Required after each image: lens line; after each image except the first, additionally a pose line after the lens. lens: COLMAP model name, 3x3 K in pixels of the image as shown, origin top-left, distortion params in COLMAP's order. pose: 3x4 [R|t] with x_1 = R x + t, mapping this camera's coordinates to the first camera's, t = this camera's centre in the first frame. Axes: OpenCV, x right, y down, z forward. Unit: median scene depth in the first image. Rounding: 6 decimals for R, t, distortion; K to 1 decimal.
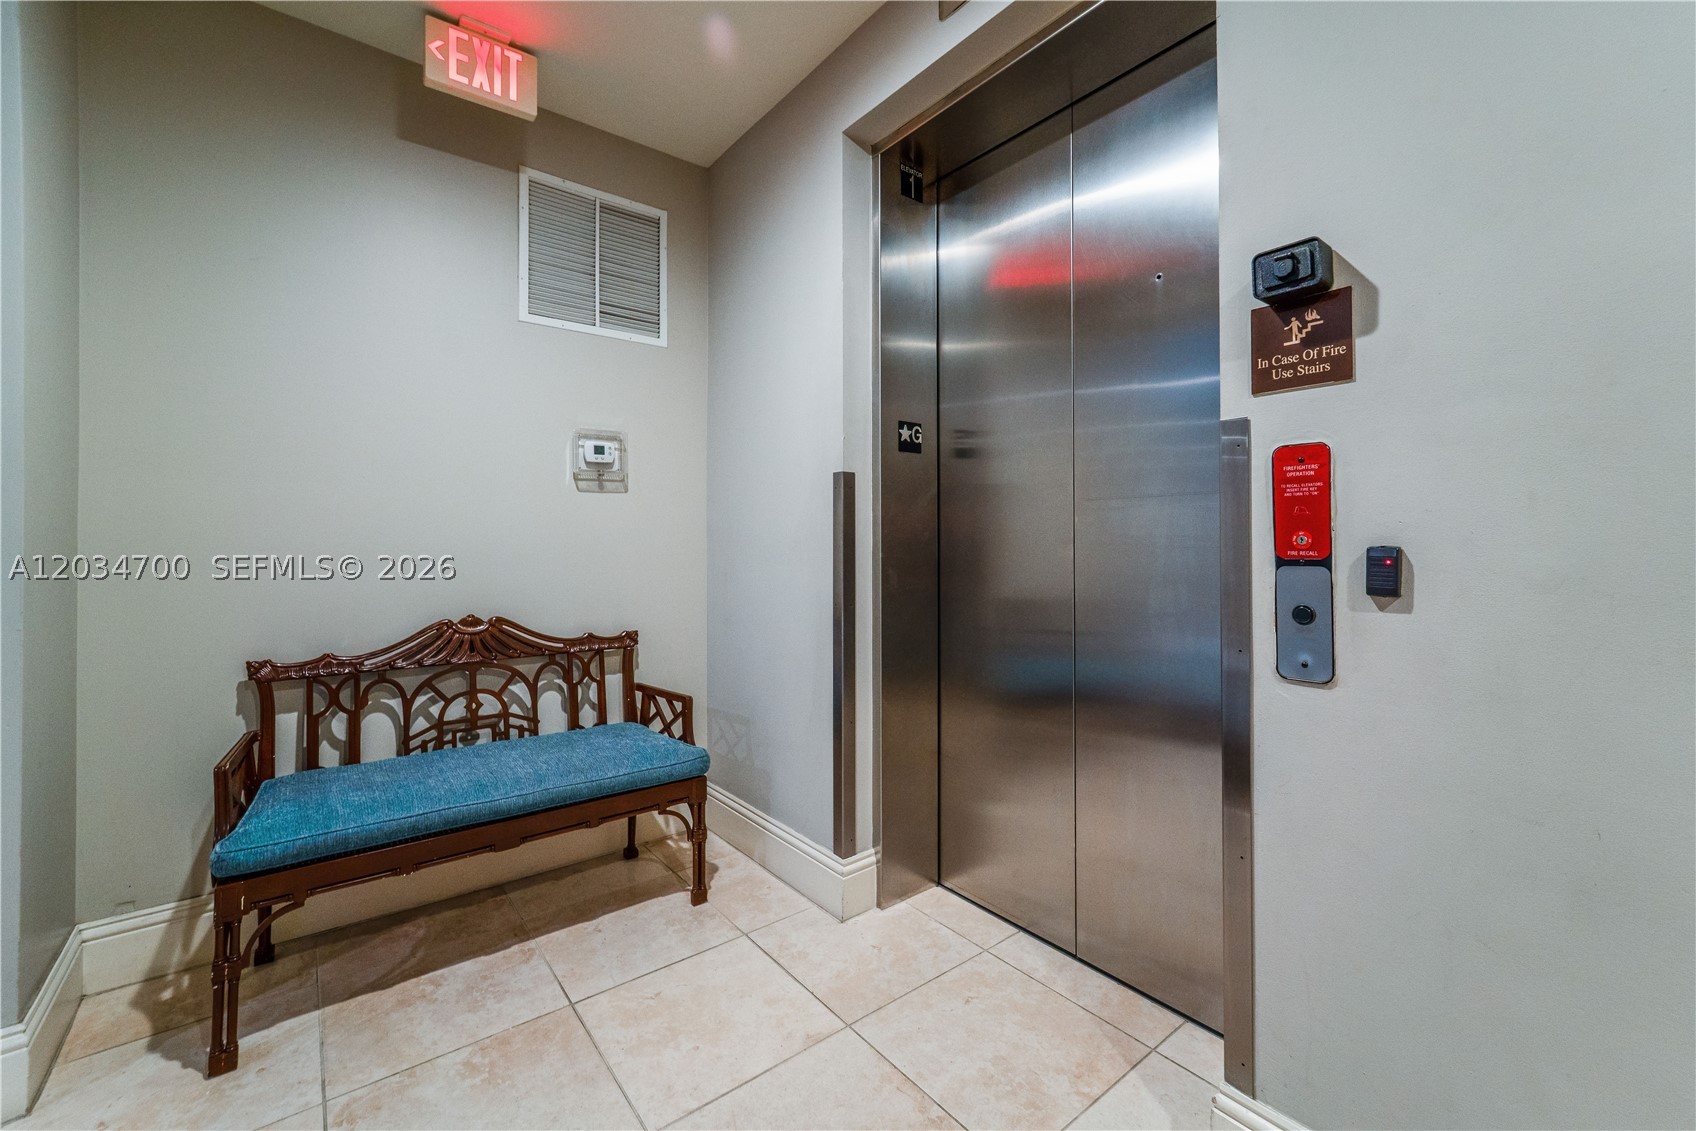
lens RADIAL K [[696.9, 0, 859.8], [0, 696.9, 534.4], [0, 0, 1]] dist [0.001136, -0.000216]
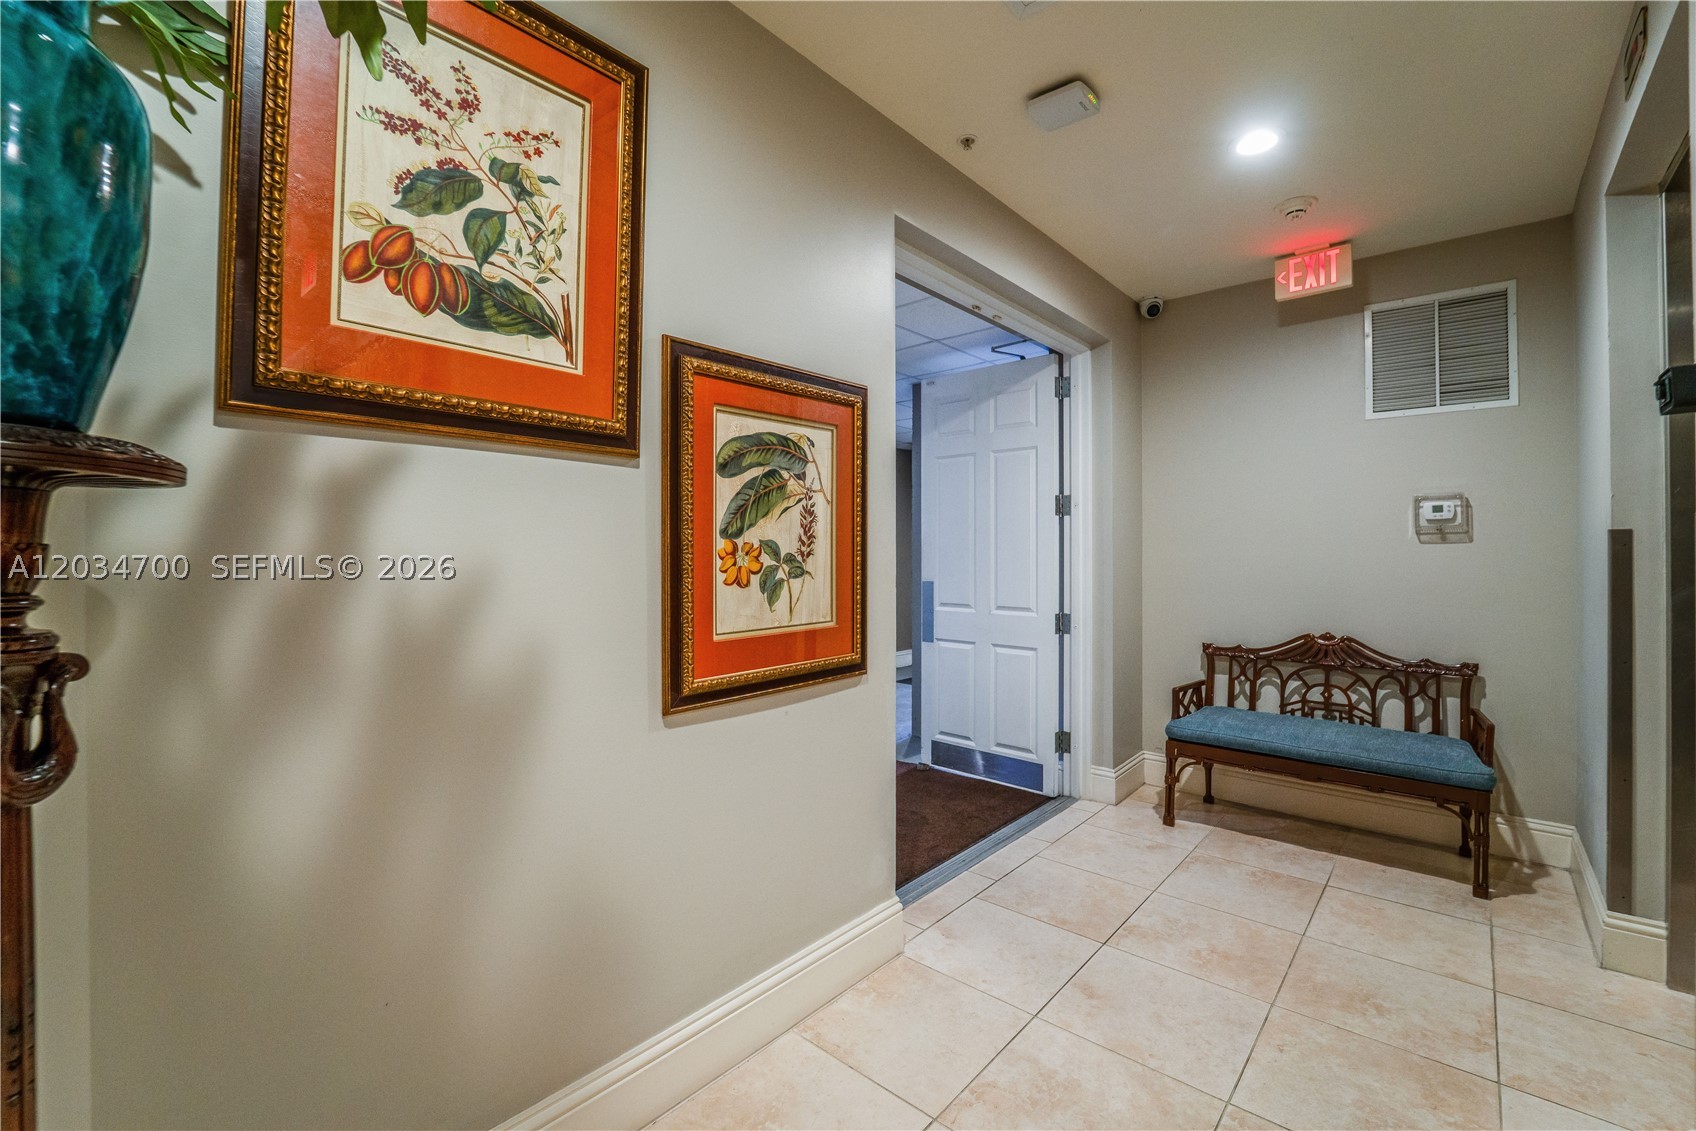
lens RADIAL K [[727.6, 0, 839.8], [0, 727.6, 549.6], [0, 0, 1]] dist [-0.011755, -0.000265]
pose [[0.169449, -0.004232, -0.985530, 0.791952], [0.007490, 0.999967, -0.003007, -0.063489], [0.985511, -0.006872, 0.169475, -0.270889]]
